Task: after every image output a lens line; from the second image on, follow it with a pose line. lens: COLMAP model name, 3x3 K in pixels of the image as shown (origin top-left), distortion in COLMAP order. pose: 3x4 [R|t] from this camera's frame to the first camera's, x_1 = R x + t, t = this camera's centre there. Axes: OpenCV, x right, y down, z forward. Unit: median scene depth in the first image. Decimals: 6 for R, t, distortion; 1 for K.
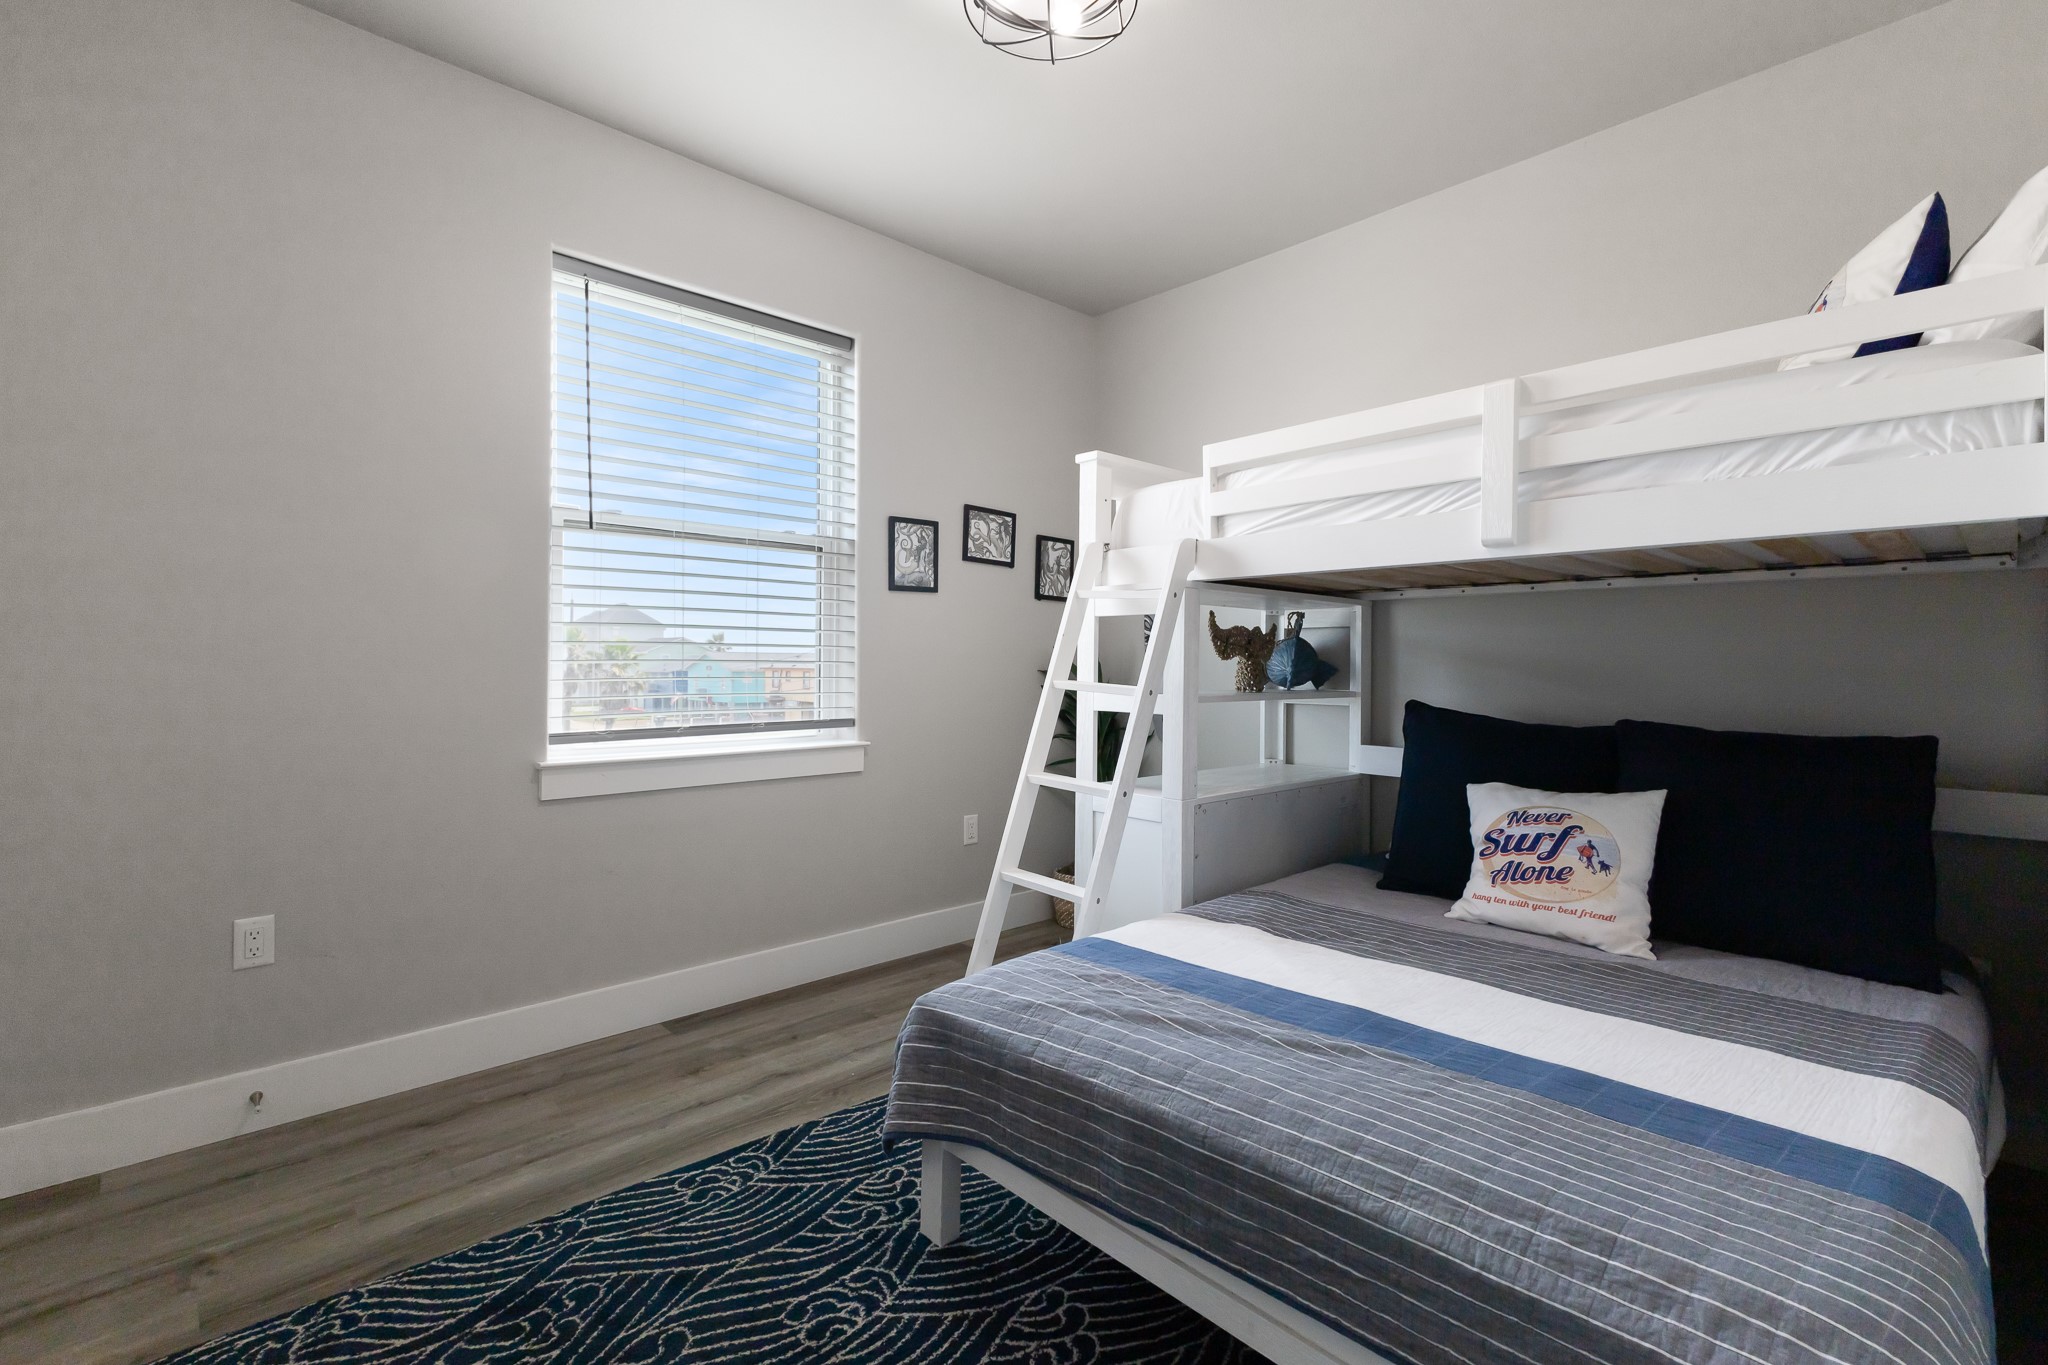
lens RADIAL K [[889.4, 0, 1036.4], [0, 889.4, 682.0], [0, 0, 1]] dist [0.005151, -0.000383]
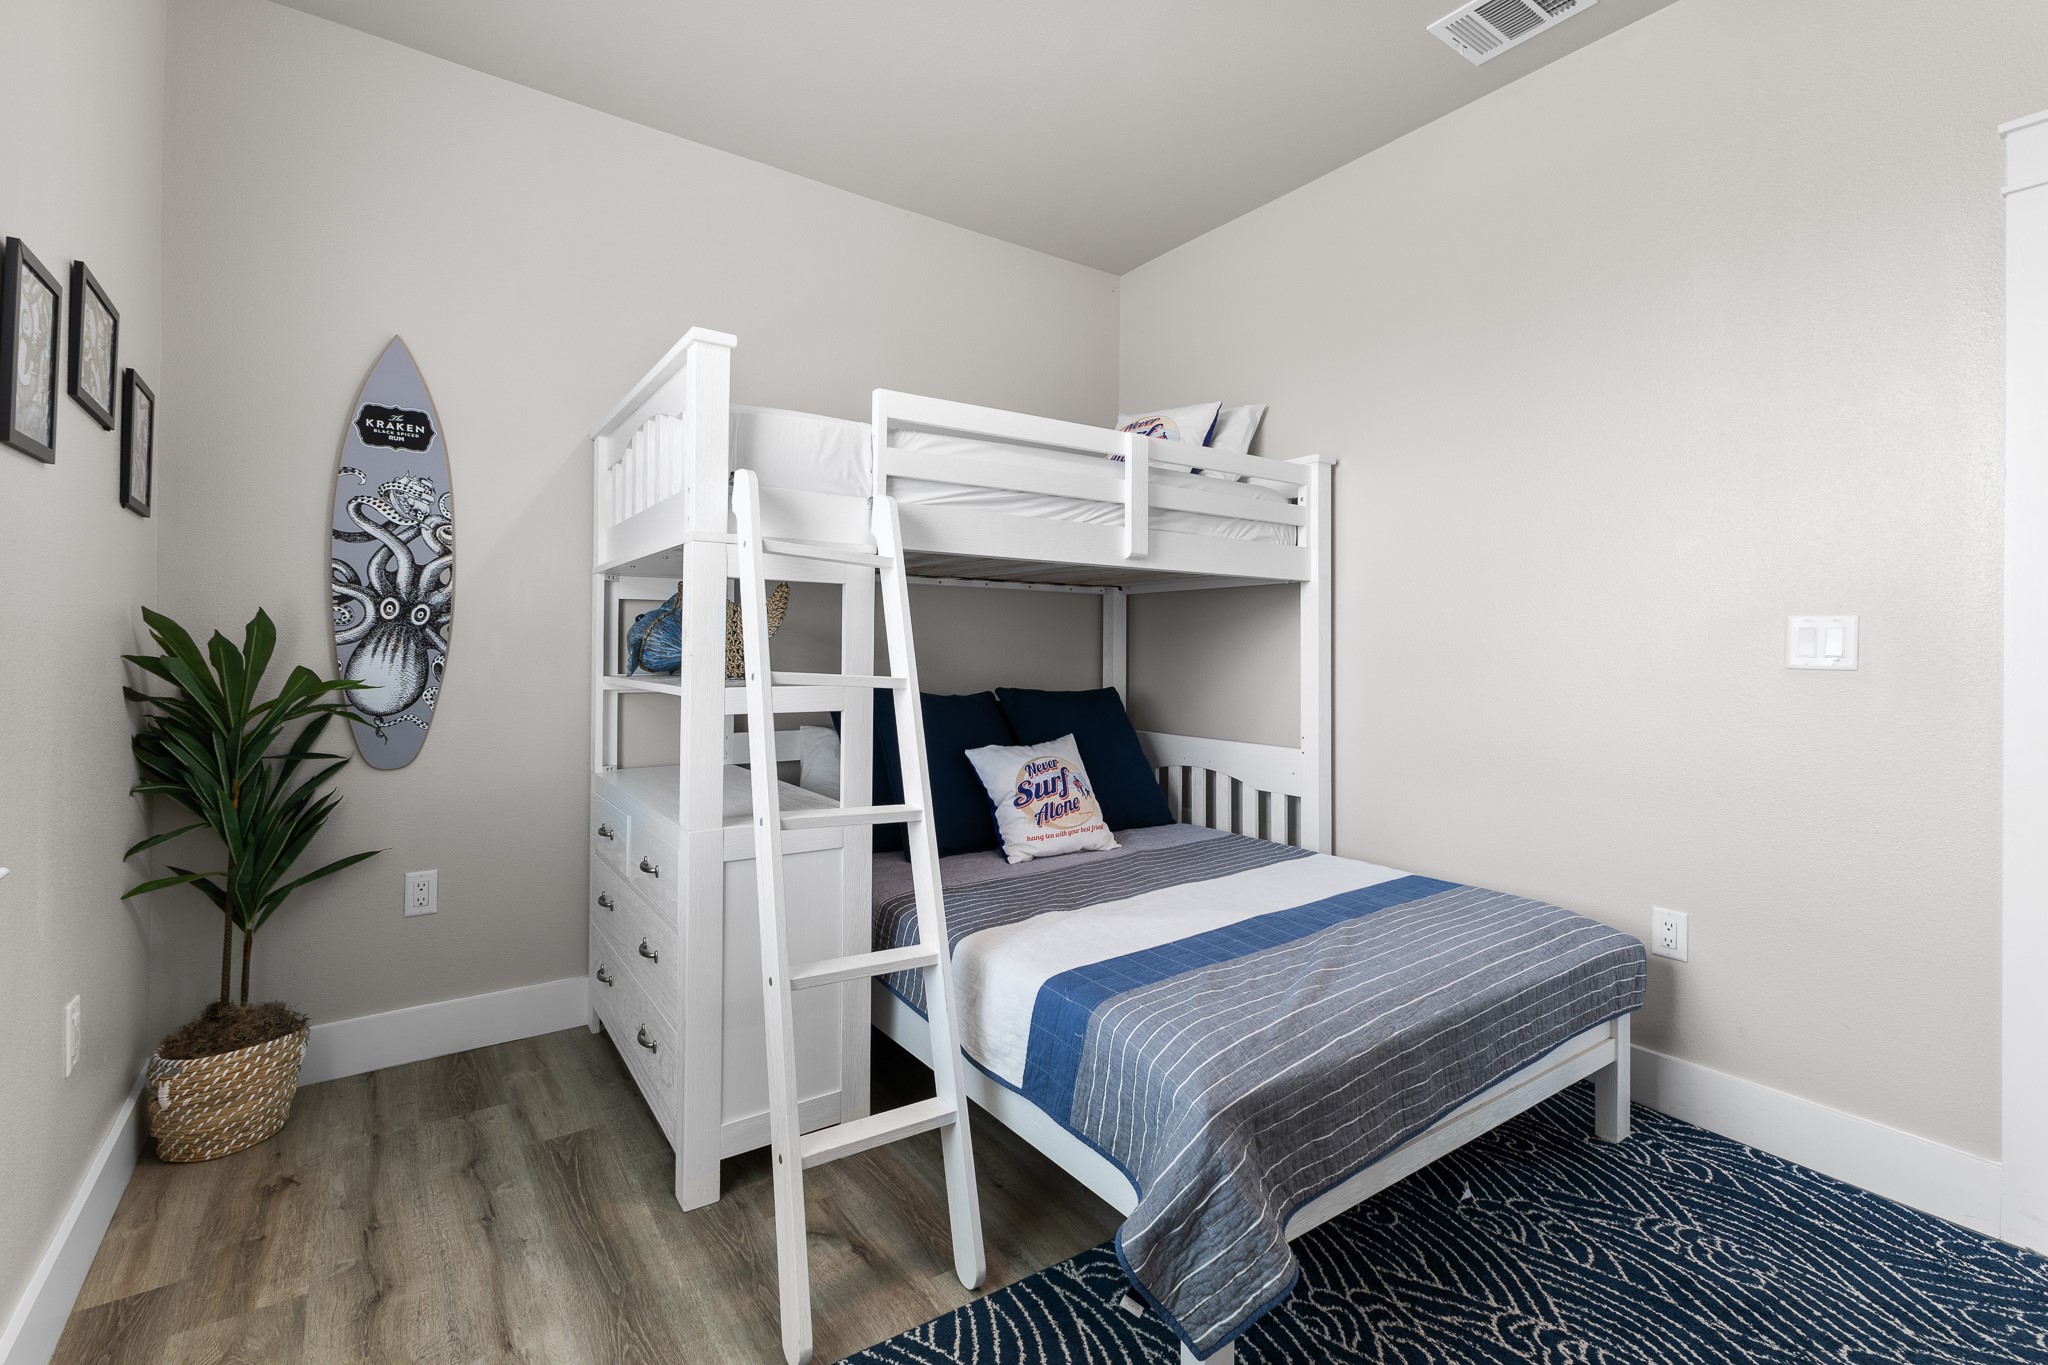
lens RADIAL K [[889.4, 0, 1033.9], [0, 889.4, 668.8], [0, 0, 1]] dist [0.005151, -0.000383]
pose [[0.158682, -0.035035, 0.986708, -0.727182], [0.009419, 0.999378, 0.033970, -0.033450], [-0.987285, 0.003903, 0.158913, 0.842163]]
